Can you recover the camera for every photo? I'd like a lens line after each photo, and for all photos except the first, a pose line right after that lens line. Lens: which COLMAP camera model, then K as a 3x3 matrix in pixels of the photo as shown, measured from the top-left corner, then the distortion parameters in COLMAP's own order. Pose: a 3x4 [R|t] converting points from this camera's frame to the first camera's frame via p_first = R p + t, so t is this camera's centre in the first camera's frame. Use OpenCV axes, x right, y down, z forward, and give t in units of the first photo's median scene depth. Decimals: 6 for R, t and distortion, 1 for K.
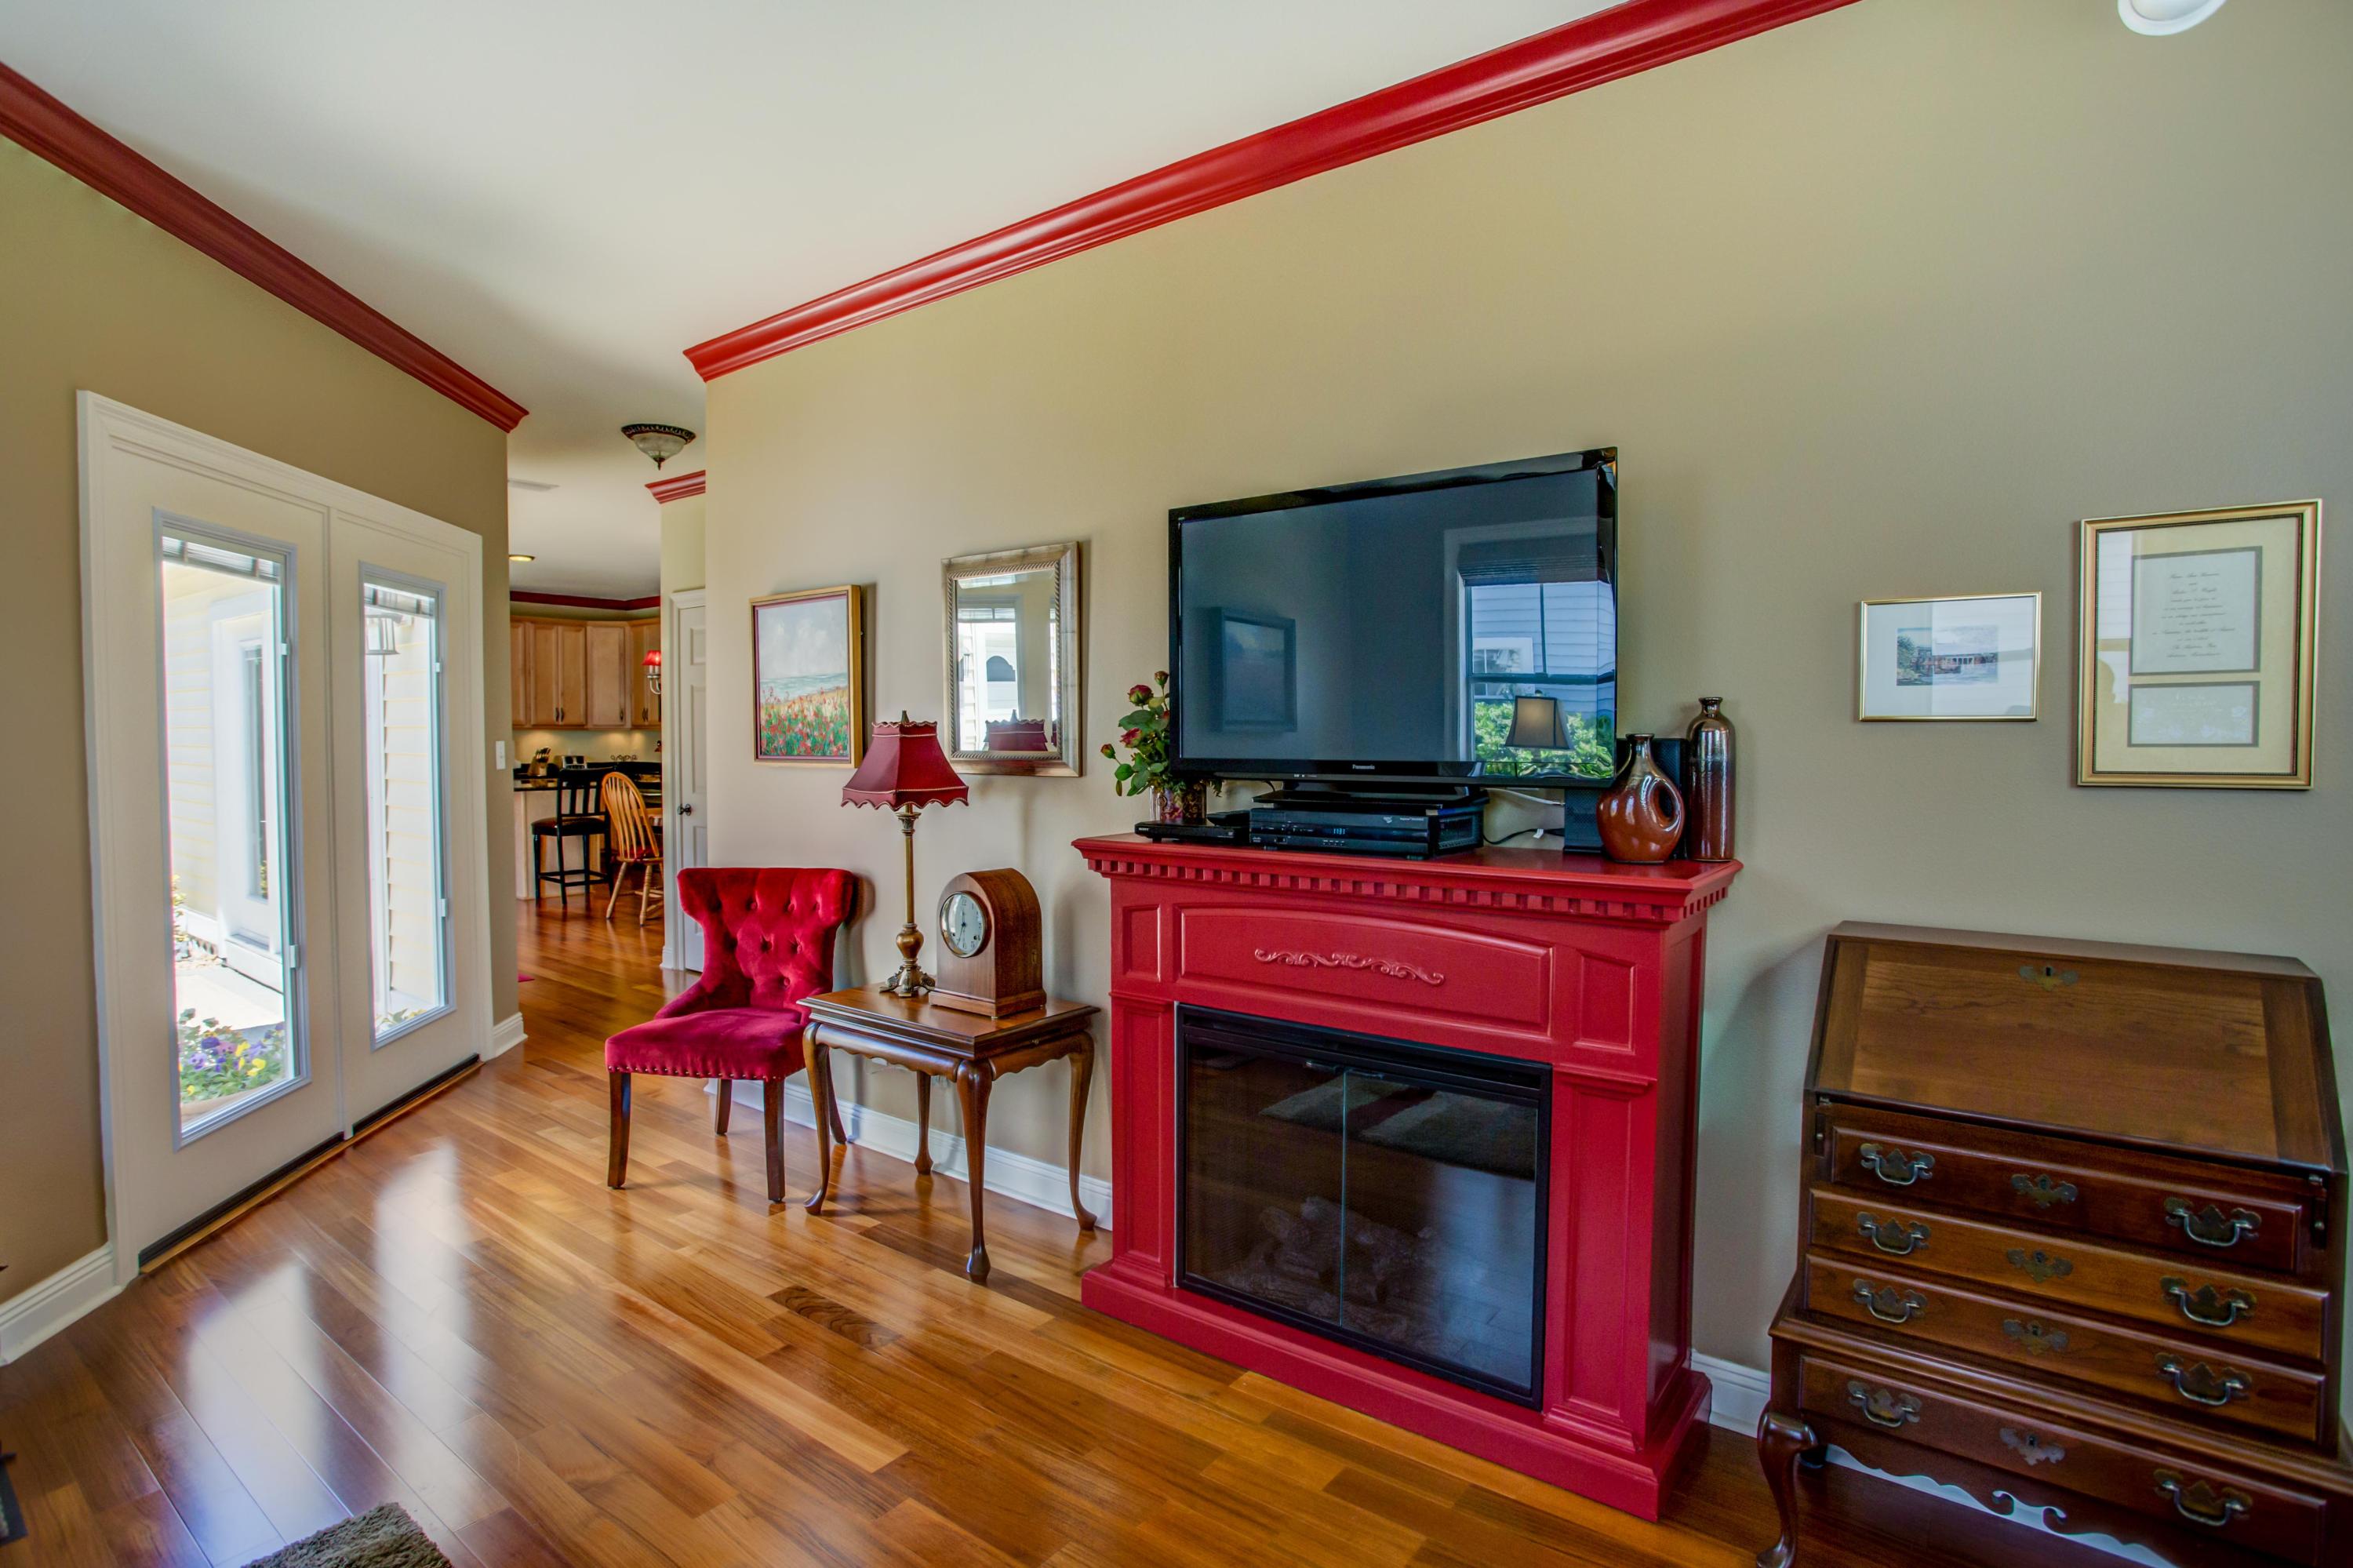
lens RADIAL K [[1162.2, 0, 1183.6], [0, 1162.2, 774.5], [0, 0, 1]] dist [-0.089067, 0.052129]
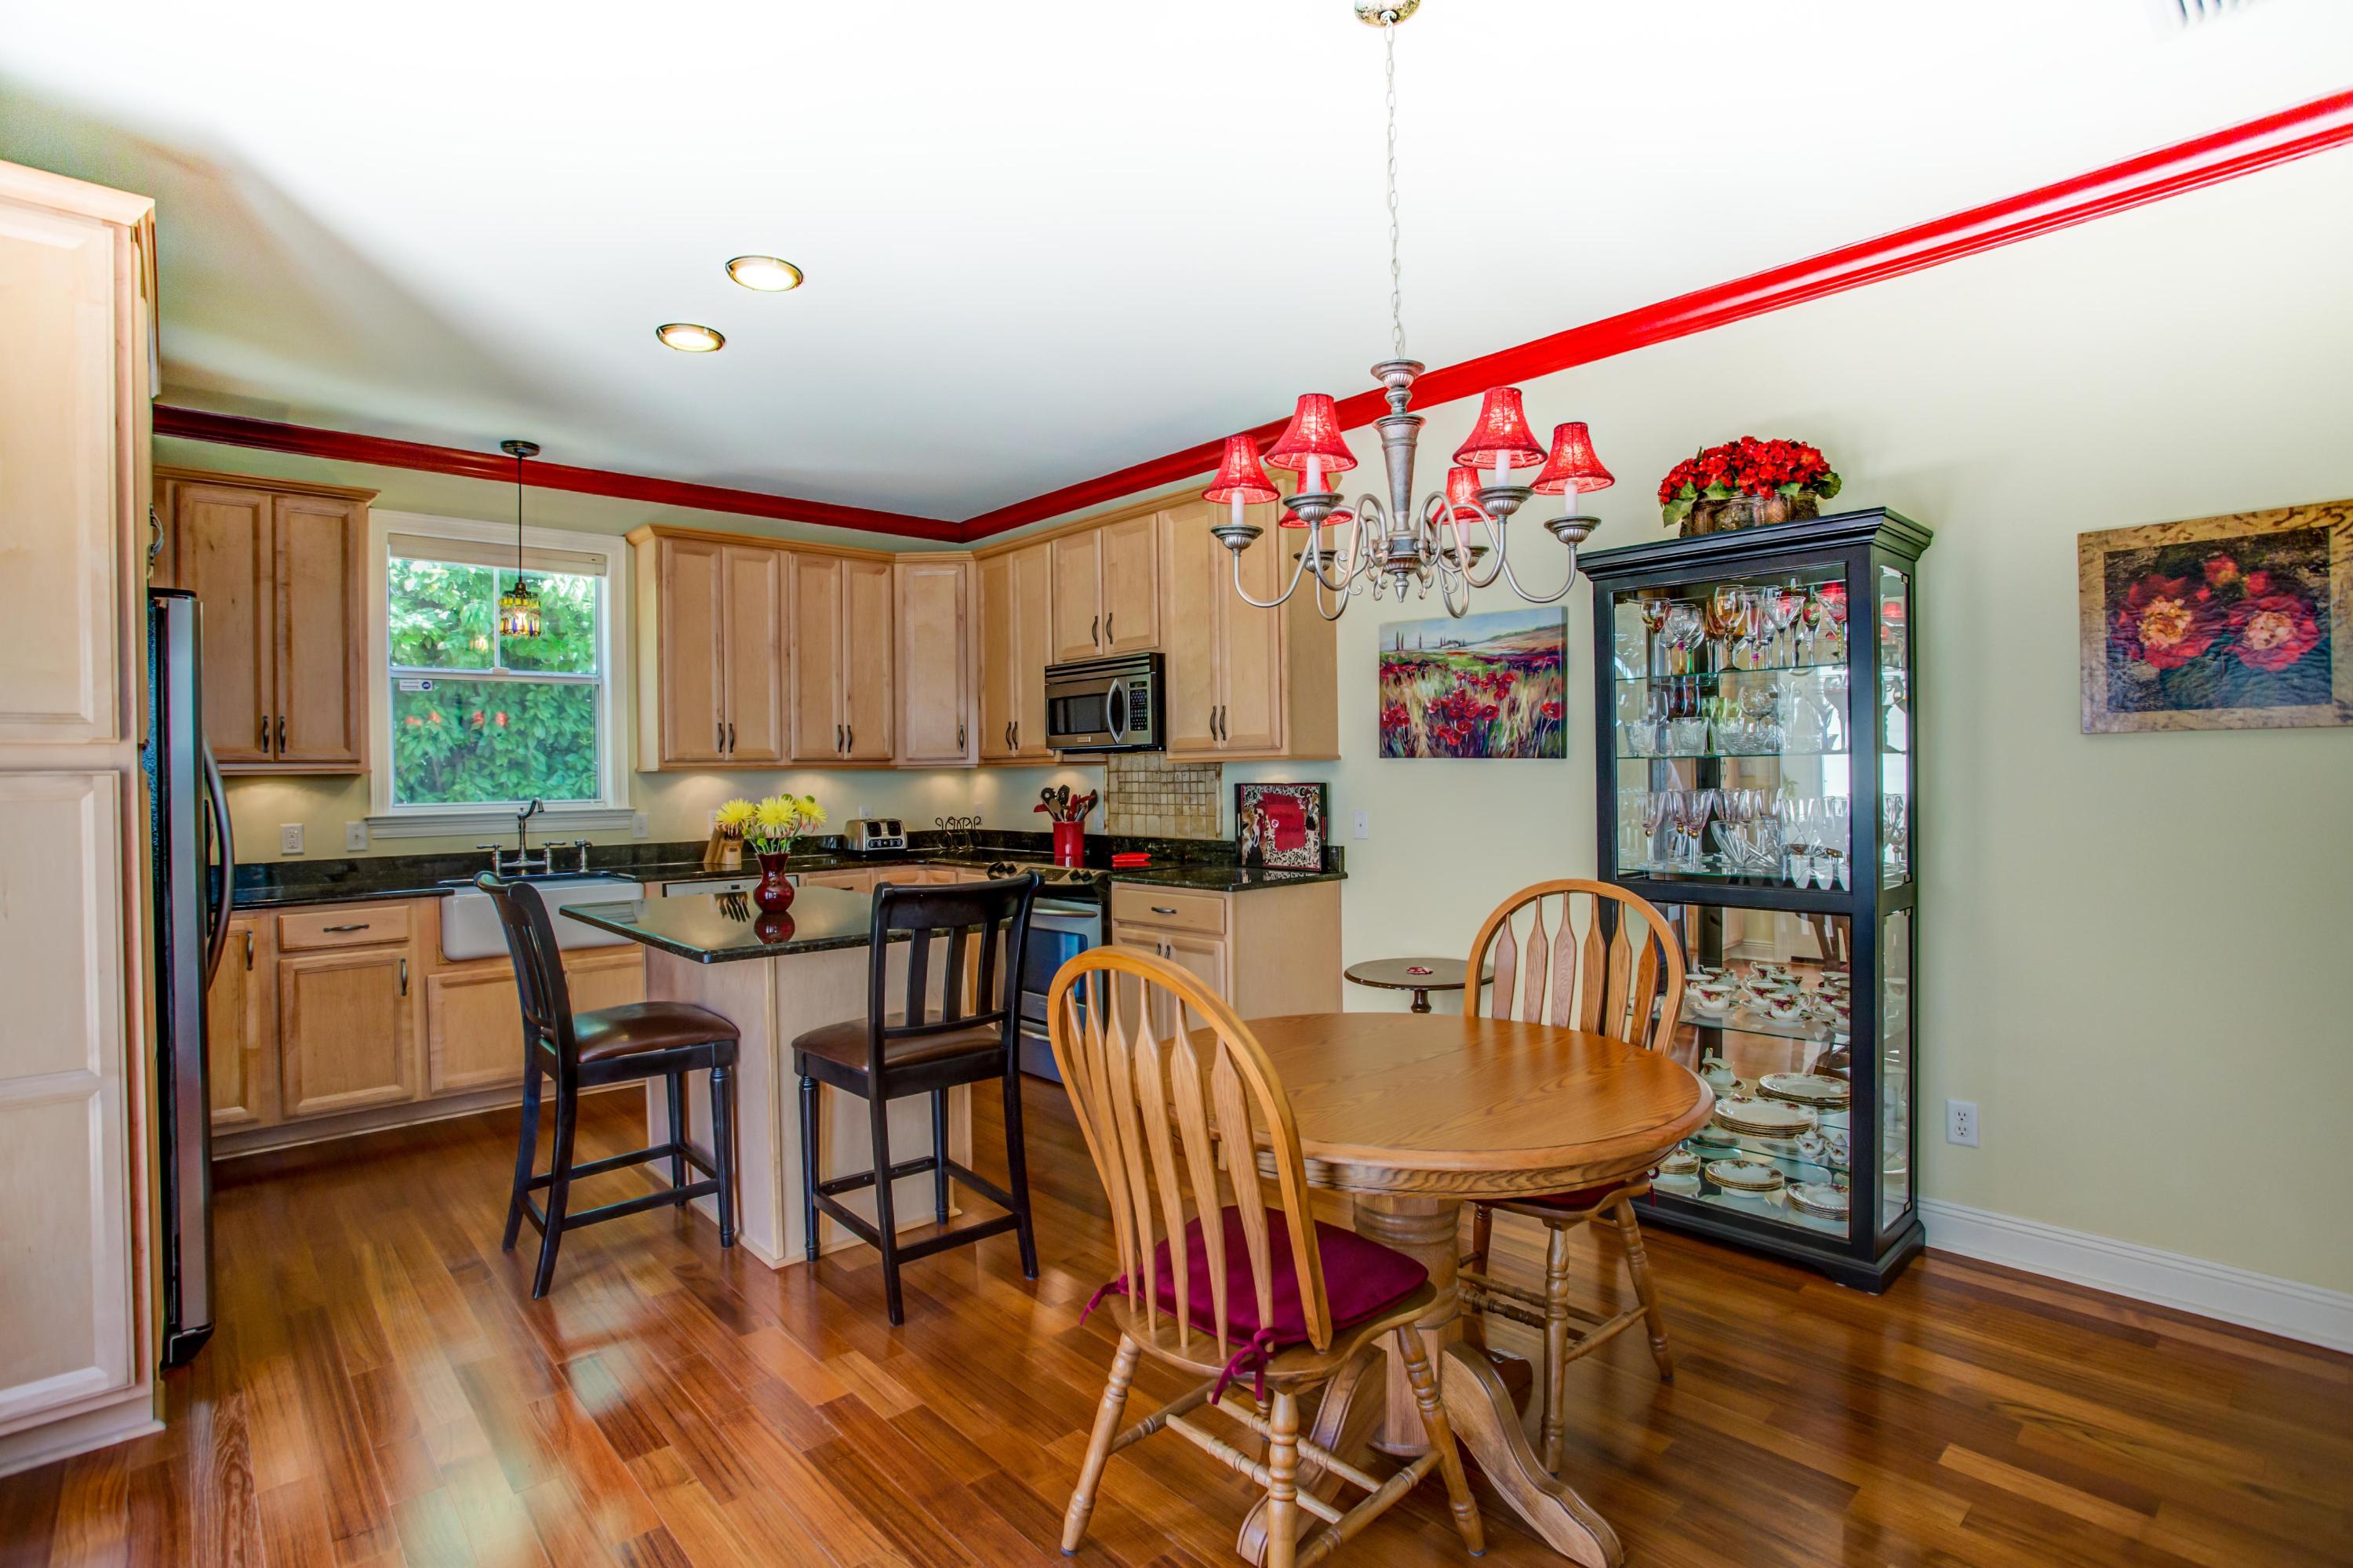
lens RADIAL K [[1162.2, 0, 1183.6], [0, 1162.2, 774.5], [0, 0, 1]] dist [-0.089067, 0.052129]
pose [[0.981020, -0.015308, -0.193302, -0.304704], [0.009210, 0.999432, -0.032409, -0.019151], [0.193688, 0.030014, 0.980604, 0.531272]]
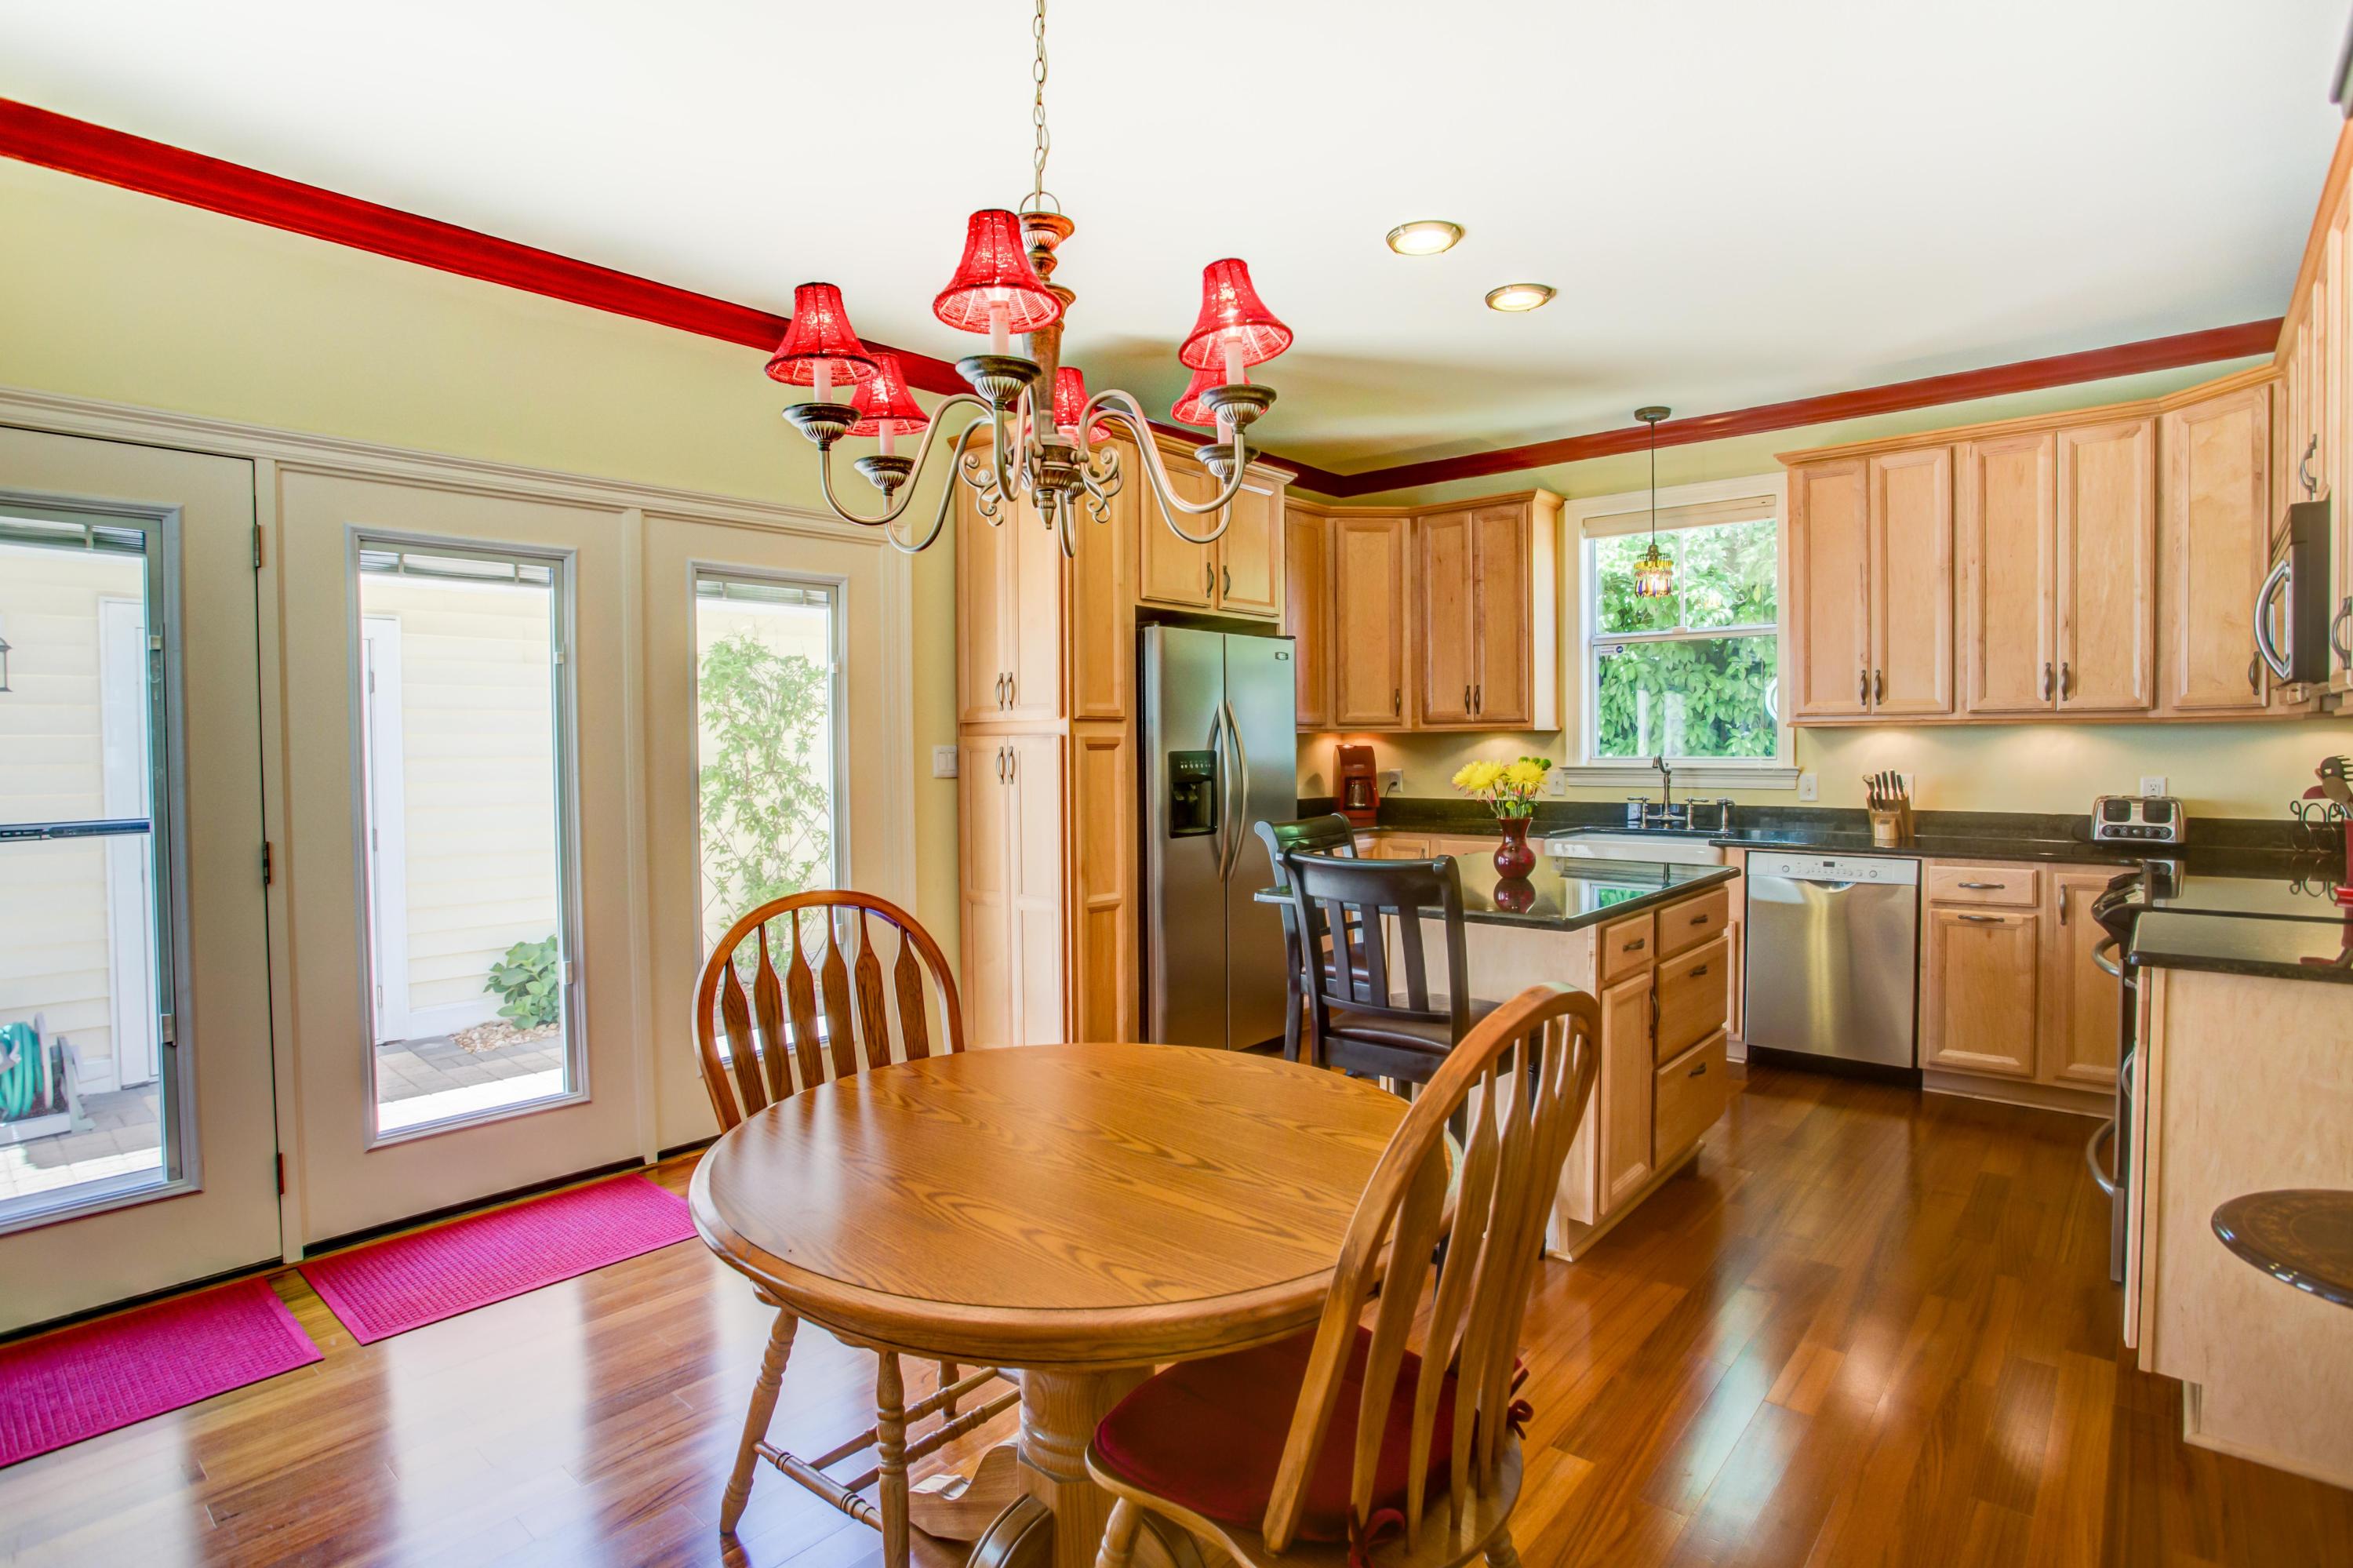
lens RADIAL K [[1233.5, 0, 1171.9], [0, 1233.5, 773.6], [0, 0, 1]] dist [-0.074070, 0.040925]
pose [[-0.079134, 0.024815, -0.996555, -0.146183], [-0.025054, 0.999325, 0.026873, -0.026652], [0.996549, 0.027094, -0.078459, 0.748139]]
